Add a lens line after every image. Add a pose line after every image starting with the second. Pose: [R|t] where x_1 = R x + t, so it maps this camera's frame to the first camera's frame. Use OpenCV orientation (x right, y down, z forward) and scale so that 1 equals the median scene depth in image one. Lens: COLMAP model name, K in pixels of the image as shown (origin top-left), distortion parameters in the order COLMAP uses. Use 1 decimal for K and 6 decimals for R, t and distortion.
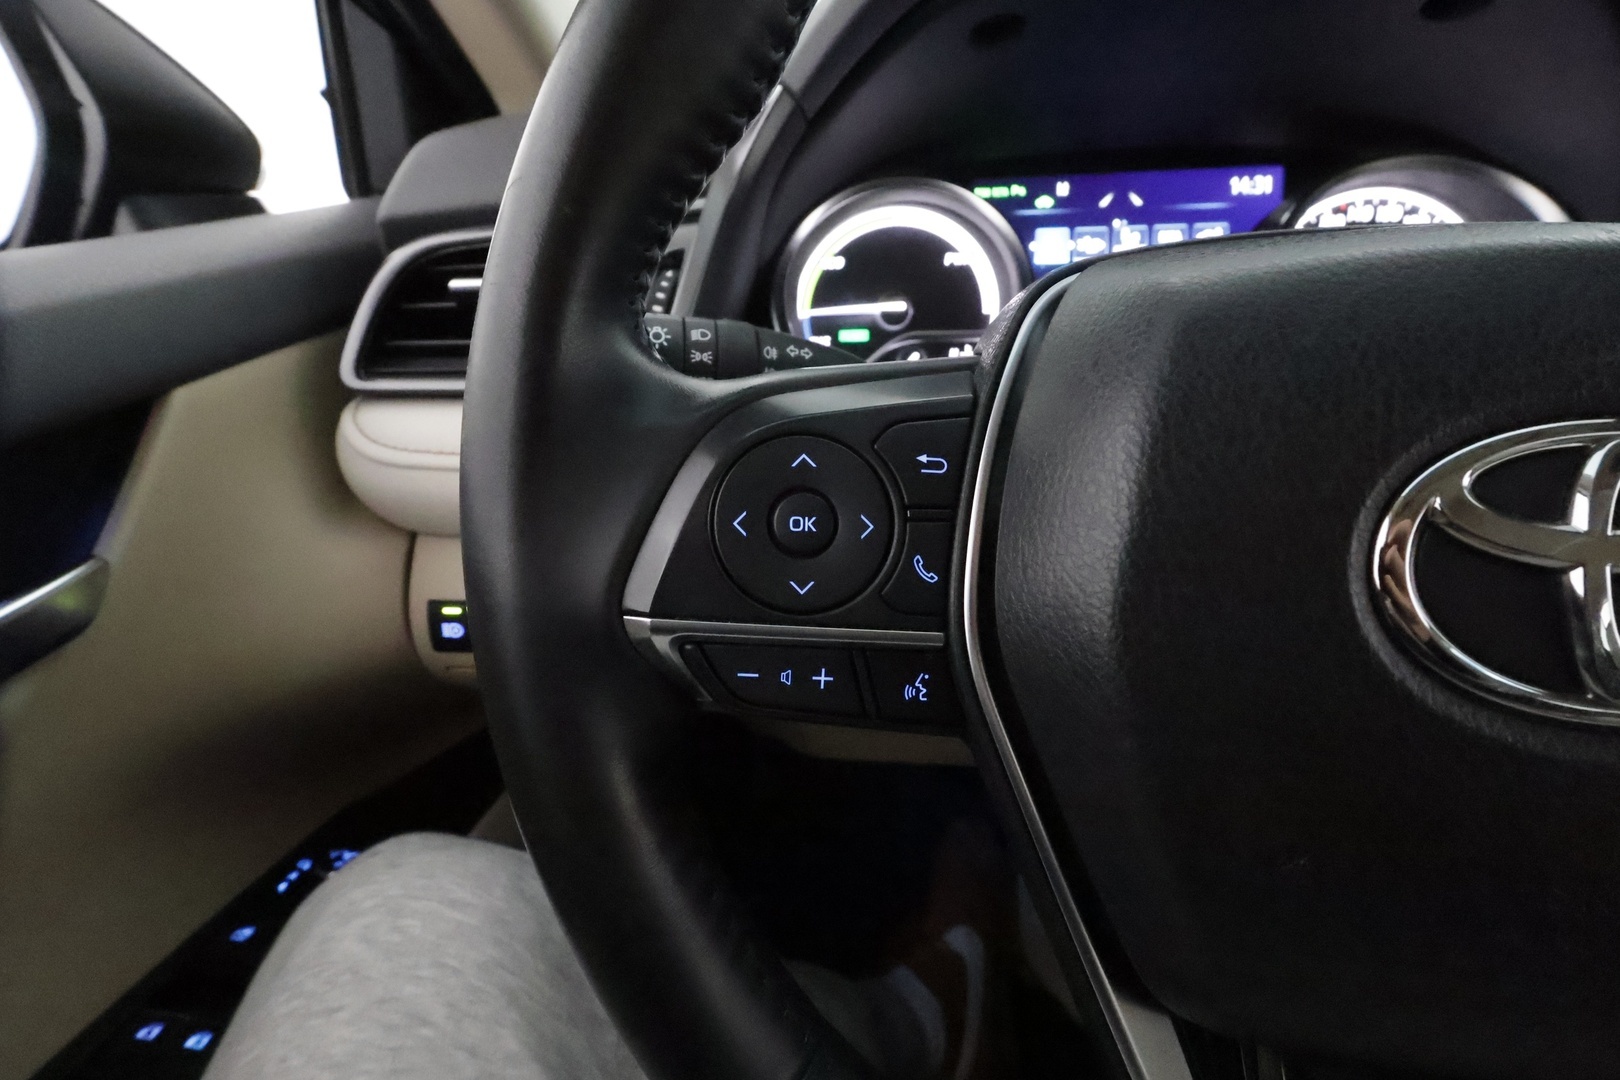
lens RADIAL K [[772.6, 0, 819.7], [0, 772.6, 482.9], [0, 0, 1]] dist [-0.001755, 0.000126]
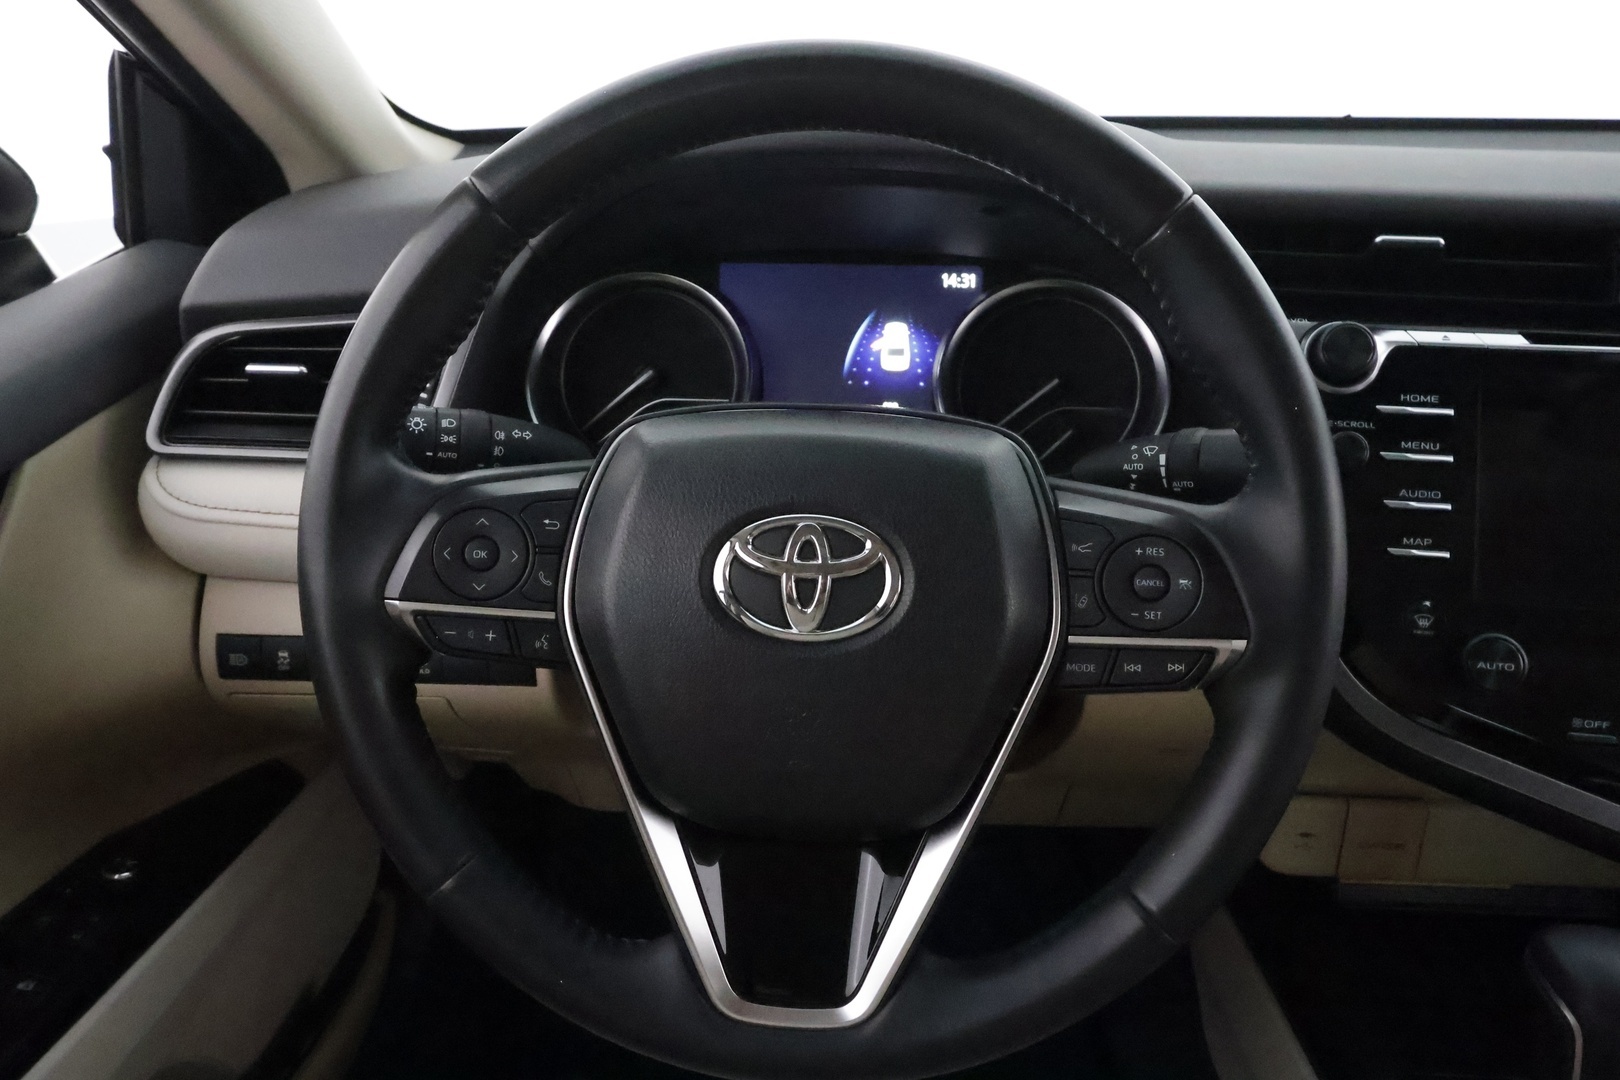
lens RADIAL K [[1253.2, 0, 798.1], [0, 1253.2, 540.7], [0, 0, 1]] dist [-0.002933, 0.000682]
pose [[0.998056, 0.015593, 0.060335, 0.317450], [-0.015257, 0.999865, -0.006021, 0.014149], [-0.060421, 0.005089, 0.998160, -1.189172]]
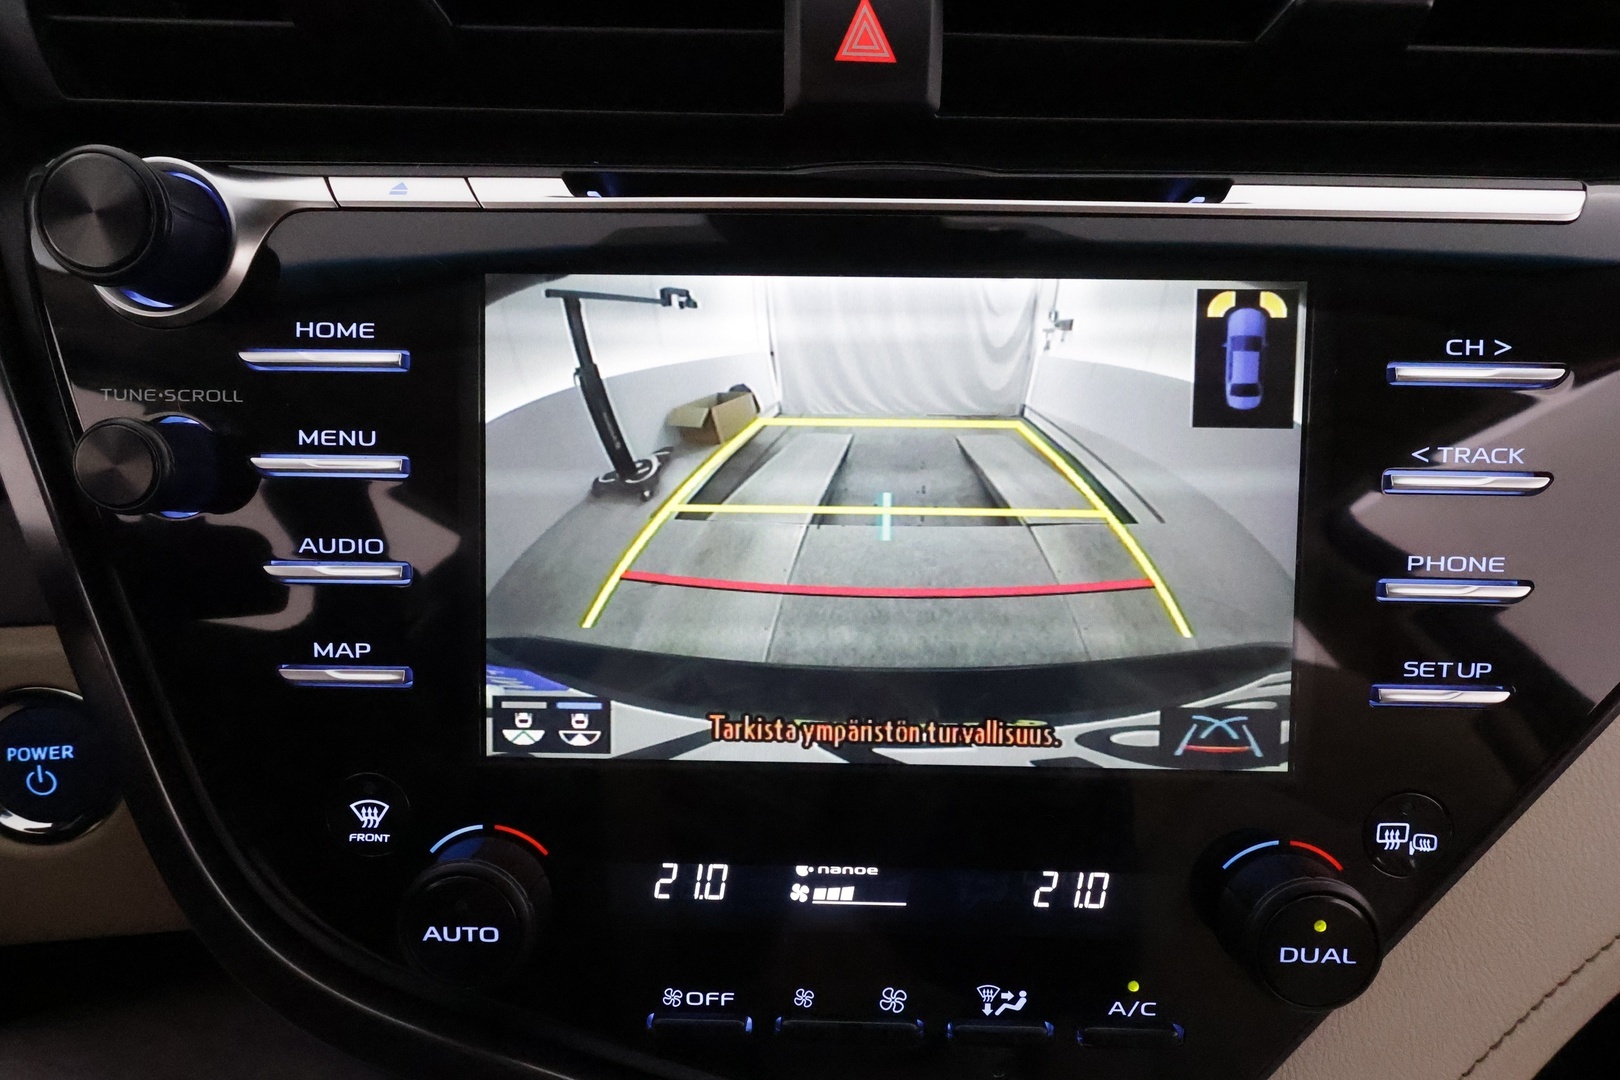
lens RADIAL K [[772.6, 0, 812.7], [0, 772.6, 546.5], [0, 0, 1]] dist [-0.001755, 0.000126]
pose [[0.980067, -0.072110, 0.185120, 1.751486], [0.042250, 0.986139, 0.160452, -0.175313], [-0.194124, -0.149432, 0.969529, 0.220403]]
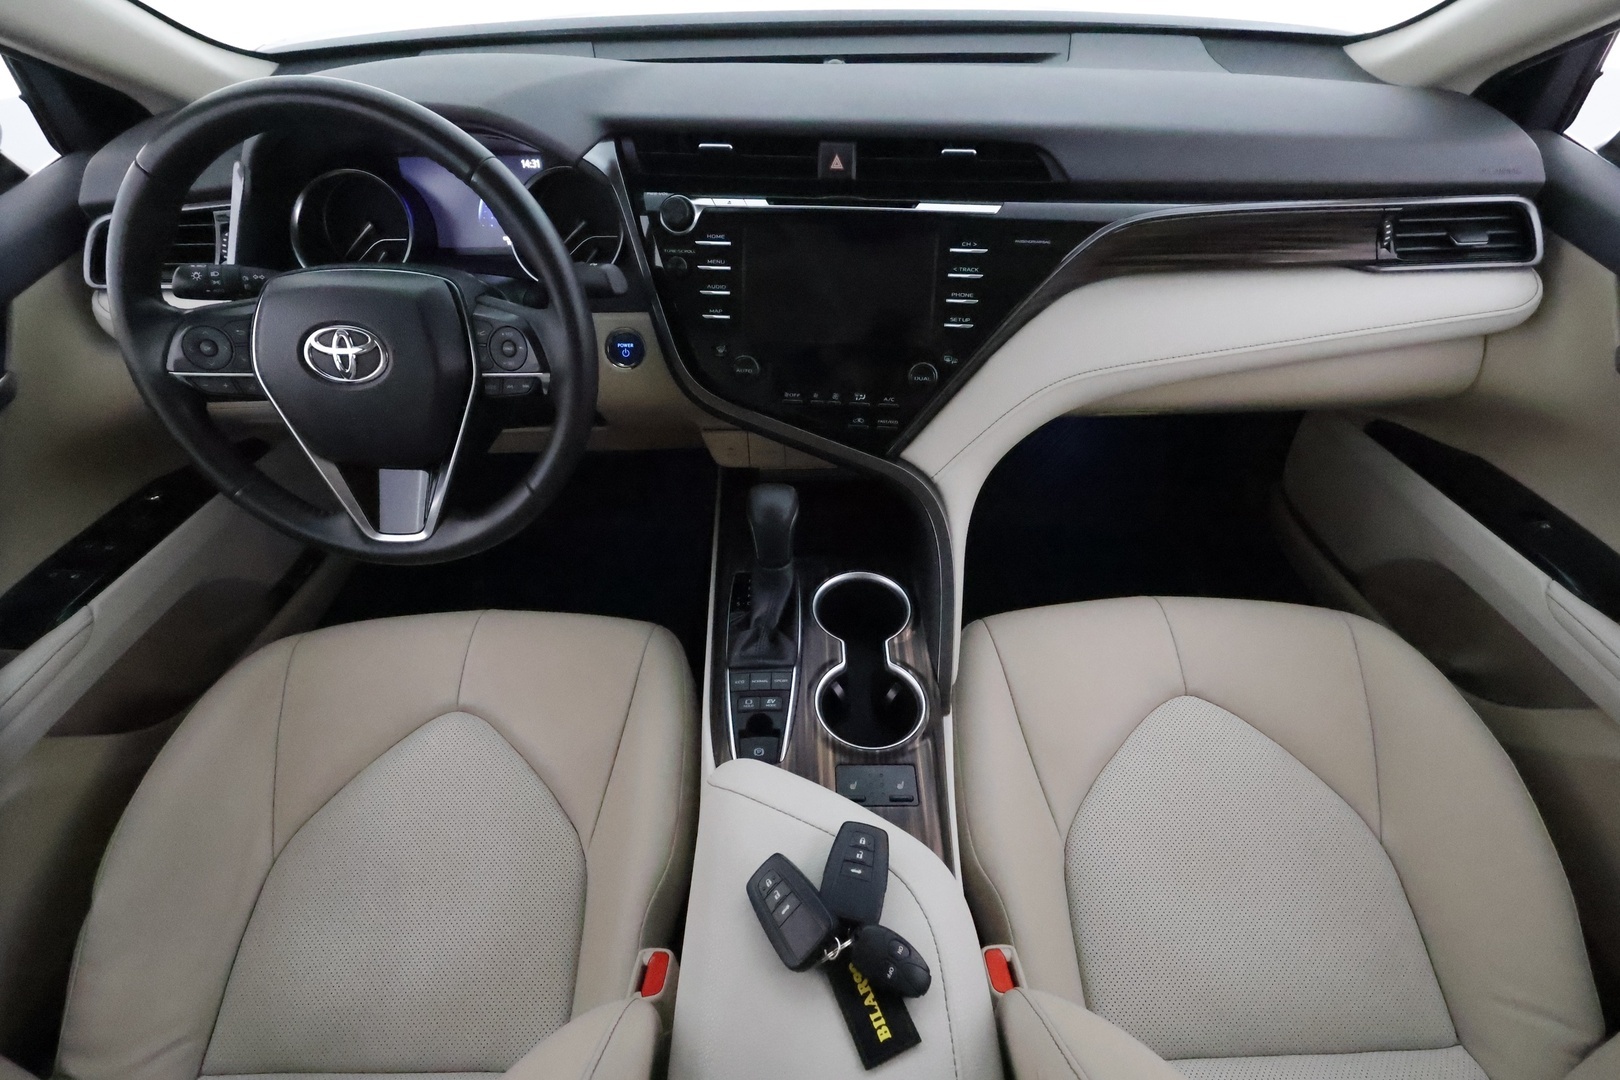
lens RADIAL K [[772.6, 0, 816.5], [0, 772.6, 552.4], [0, 0, 1]] dist [-0.001755, 0.000126]
pose [[0.992107, -0.066944, 0.106029, 1.500967], [0.026525, 0.938473, 0.344331, -0.144032], [-0.122556, -0.338801, 0.932842, -2.025259]]
